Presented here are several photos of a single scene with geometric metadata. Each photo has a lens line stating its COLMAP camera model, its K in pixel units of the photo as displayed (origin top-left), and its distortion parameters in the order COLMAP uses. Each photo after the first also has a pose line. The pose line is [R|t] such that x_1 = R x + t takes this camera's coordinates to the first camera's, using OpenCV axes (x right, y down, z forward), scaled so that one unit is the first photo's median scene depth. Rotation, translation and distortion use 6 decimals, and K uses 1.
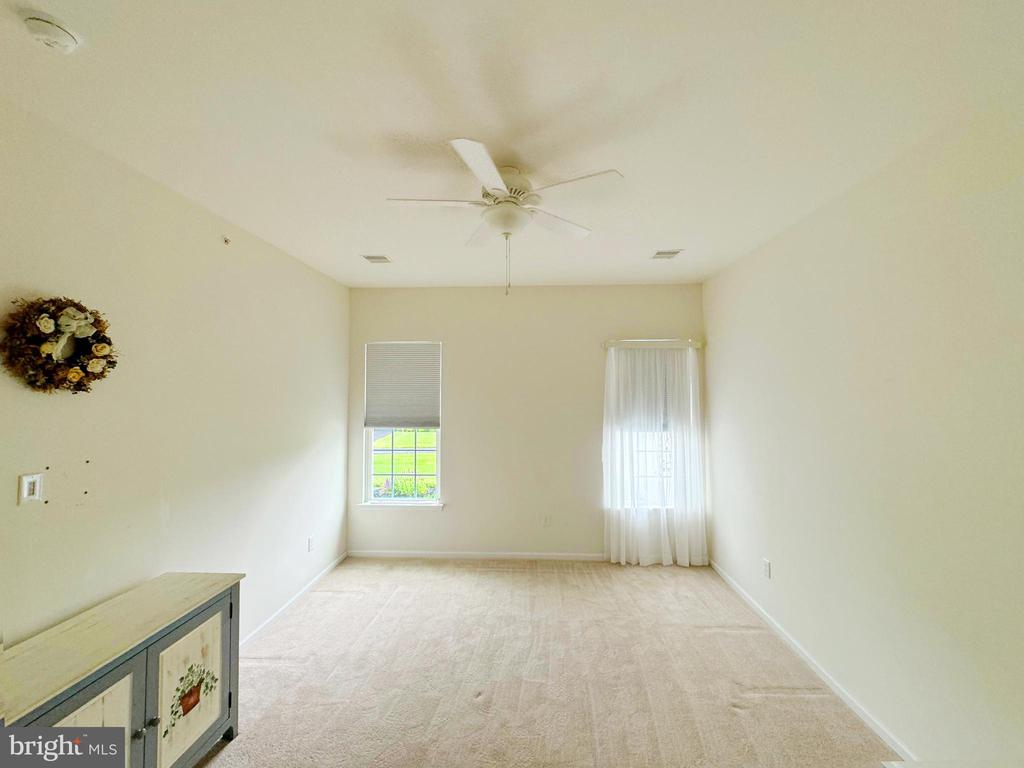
lens RADIAL K [[406.2, 0, 512.0], [0, 406.2, 384.0], [0, 0, 1]] dist [0.001179, -0.000178]
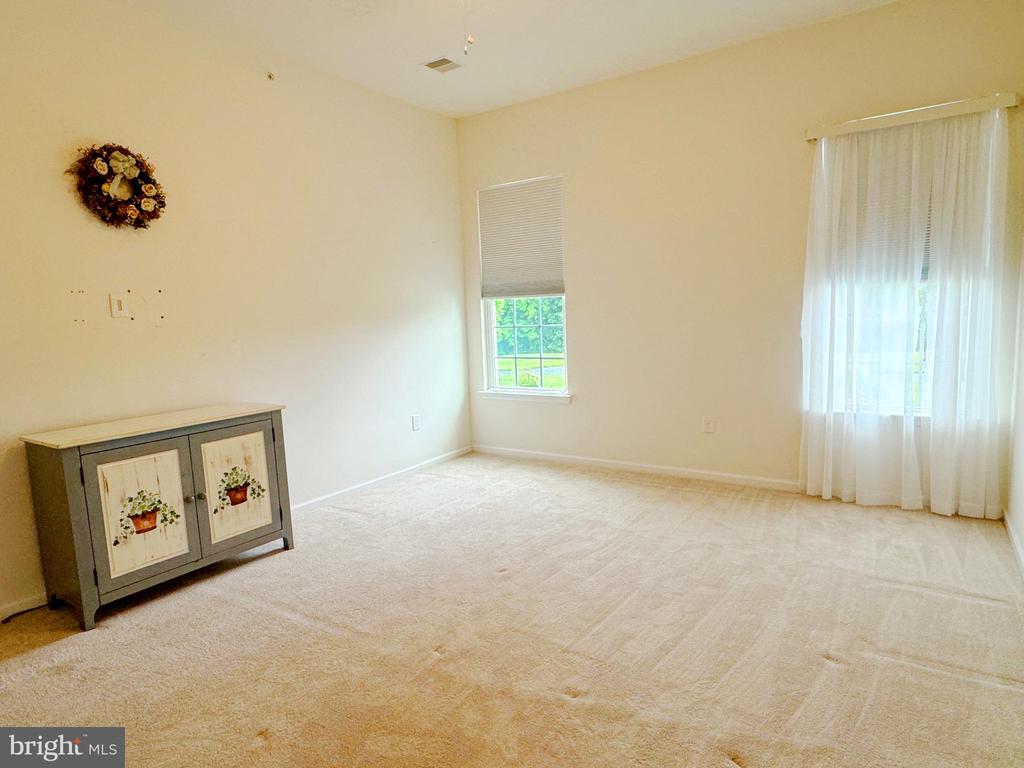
lens RADIAL K [[592.6, 0, 512.0], [0, 592.6, 384.0], [0, 0, 1]] dist [0.003373, 0.000257]
pose [[0.860610, 0.035240, -0.508044, 0.548381], [0.048640, 0.987354, 0.150882, 0.187731], [0.506937, -0.154562, 0.848013, 0.011482]]
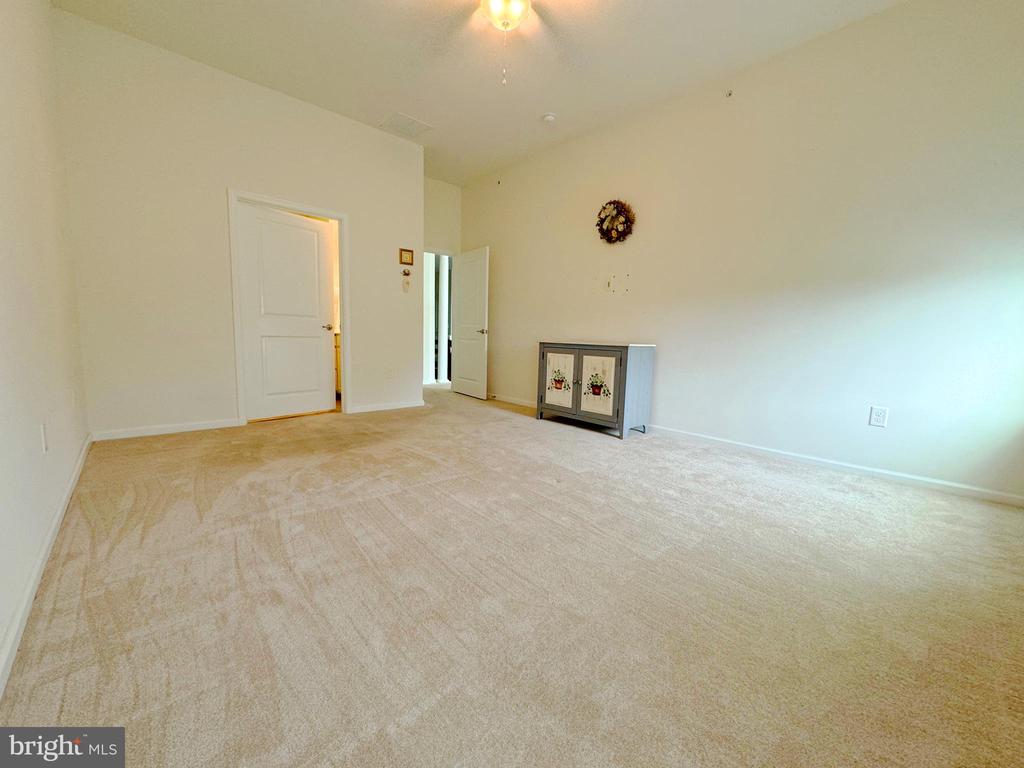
lens RADIAL K [[406.2, 0, 512.0], [0, 406.2, 384.0], [0, 0, 1]] dist [0.001179, -0.000178]
pose [[-0.708104, 0.064817, -0.703127, 0.687575], [-0.002594, 0.995532, 0.094385, 0.422512], [0.706104, 0.068658, -0.704772, 1.598672]]
